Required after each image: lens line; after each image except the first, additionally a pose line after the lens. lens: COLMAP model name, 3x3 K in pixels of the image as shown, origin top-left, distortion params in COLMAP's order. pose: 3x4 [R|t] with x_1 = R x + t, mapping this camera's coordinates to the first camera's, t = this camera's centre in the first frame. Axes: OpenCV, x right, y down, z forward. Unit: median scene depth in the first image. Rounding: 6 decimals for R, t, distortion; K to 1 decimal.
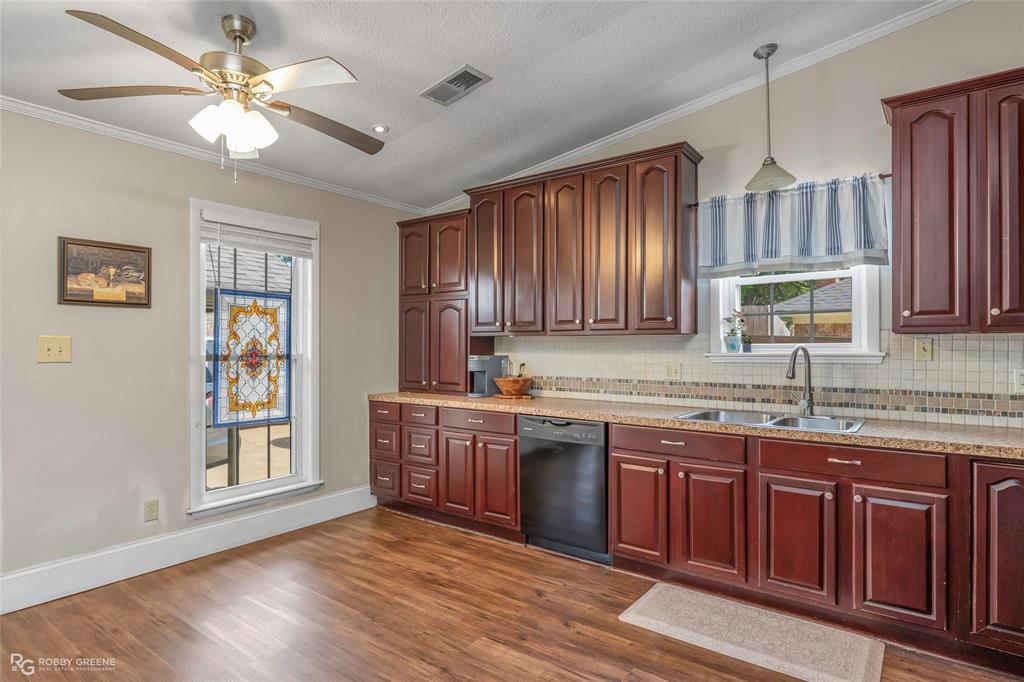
lens RADIAL K [[552.9, 0, 512.5], [0, 552.9, 343.7], [0, 0, 1]] dist [-0.002613, -0.000063]
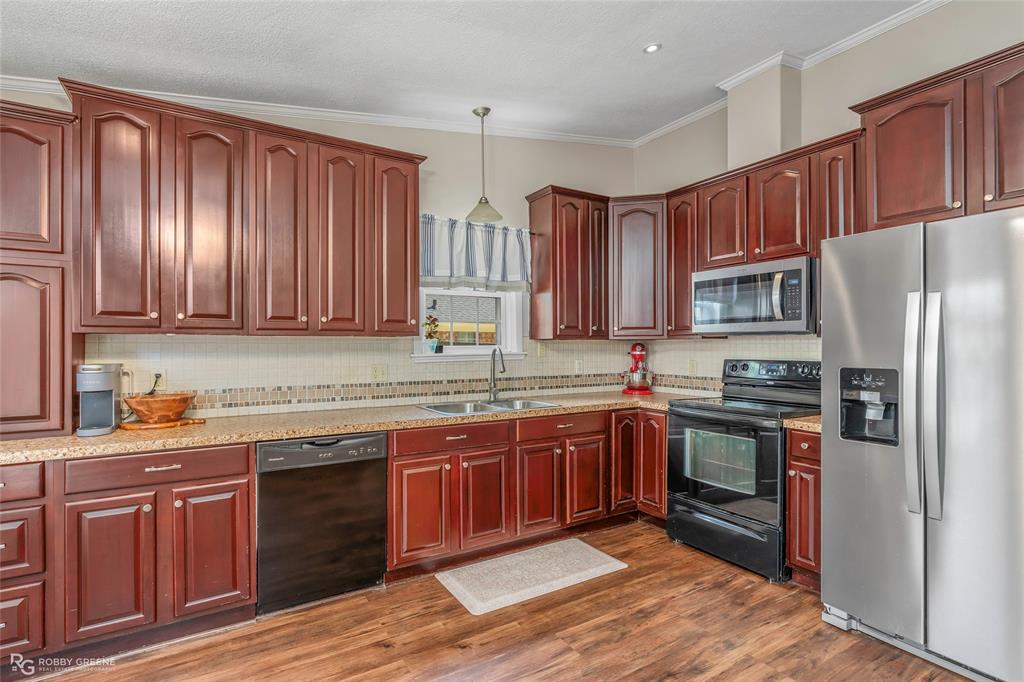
lens RADIAL K [[495.9, 0, 514.3], [0, 495.9, 345.1], [0, 0, 1]] dist [-0.000785, -0.000051]
pose [[0.361751, -0.001090, 0.932274, -0.505627], [-0.003489, 0.999991, 0.002523, -0.004471], [-0.932268, -0.004166, 0.361744, 0.476733]]
